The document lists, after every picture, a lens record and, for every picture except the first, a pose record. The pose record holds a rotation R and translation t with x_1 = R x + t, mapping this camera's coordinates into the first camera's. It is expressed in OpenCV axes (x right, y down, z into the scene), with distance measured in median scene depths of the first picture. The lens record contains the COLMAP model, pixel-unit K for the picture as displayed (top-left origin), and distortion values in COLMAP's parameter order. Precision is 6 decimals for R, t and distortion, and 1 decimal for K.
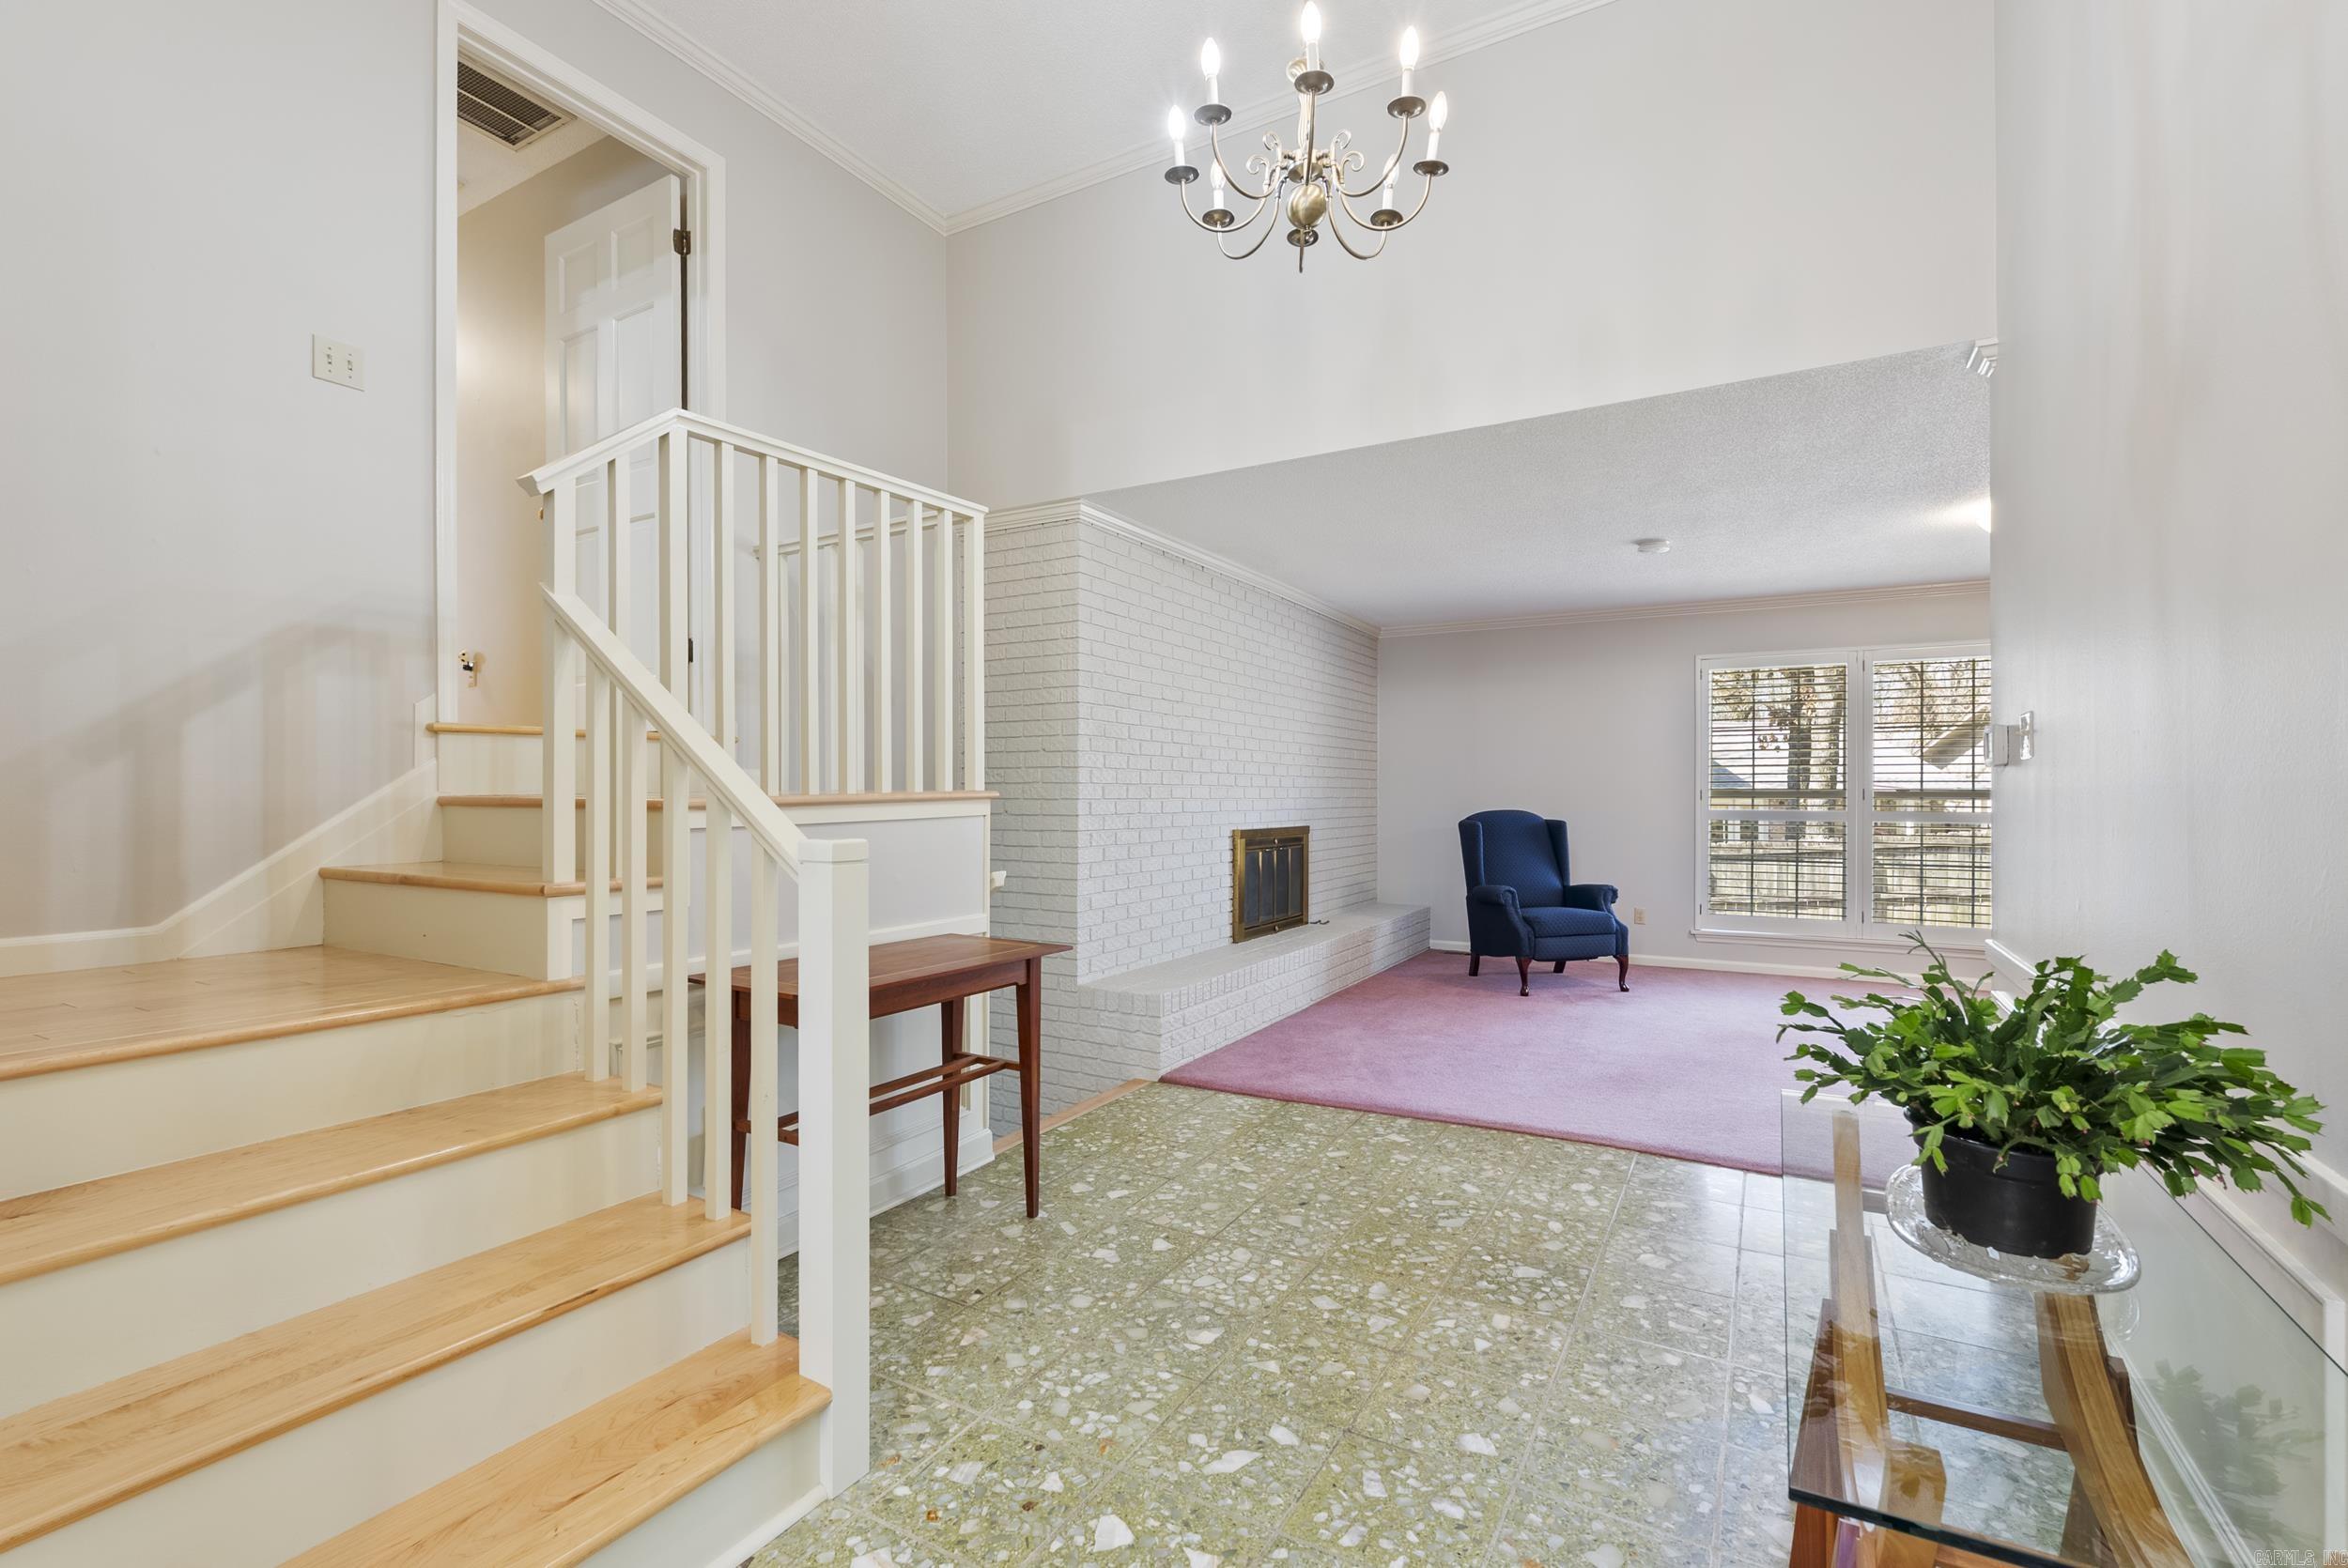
lens RADIAL K [[1044.4, 0, 1185.3], [0, 1044.4, 796.1], [0, 0, 1]] dist [-0.005291, -0.000271]
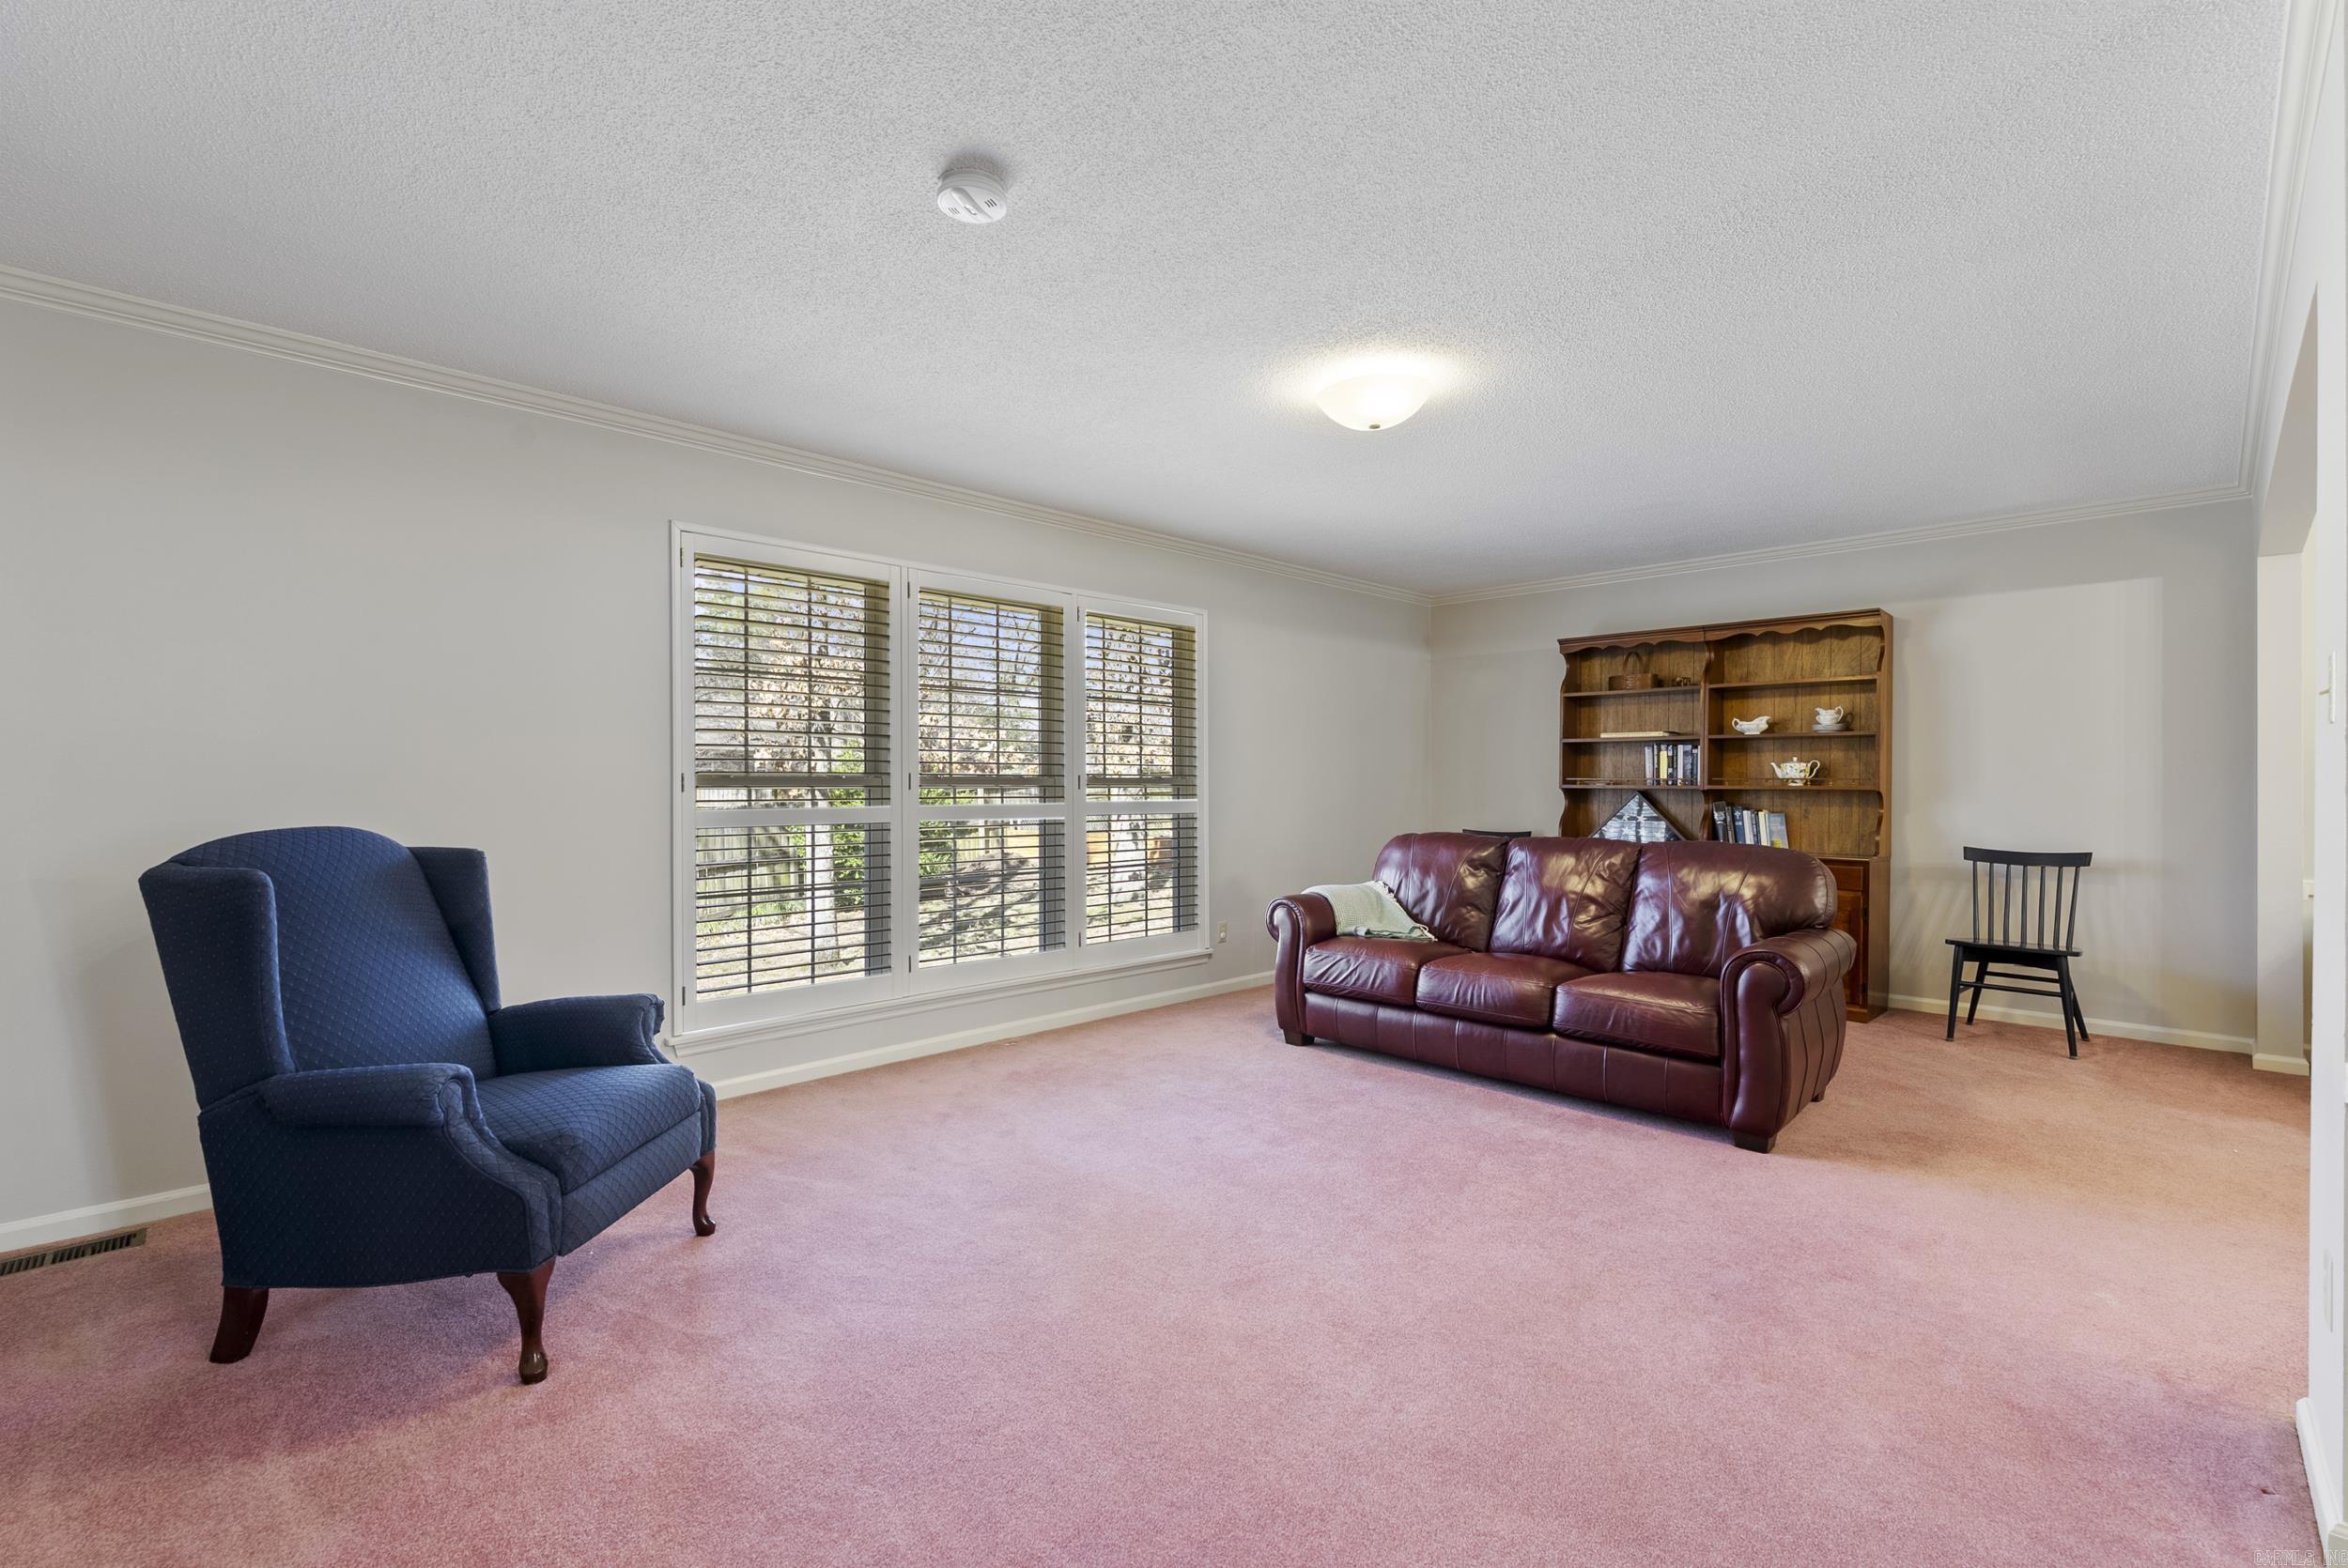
lens RADIAL K [[1044.4, 0, 1175.2], [0, 1044.4, 780.5], [0, 0, 1]] dist [-0.005291, -0.000271]
pose [[0.268221, 0.000355, 0.963357, 0.056571], [0.000177, 1.000000, -0.000418, -0.002425], [-0.963357, 0.000283, 0.268221, 0.722170]]
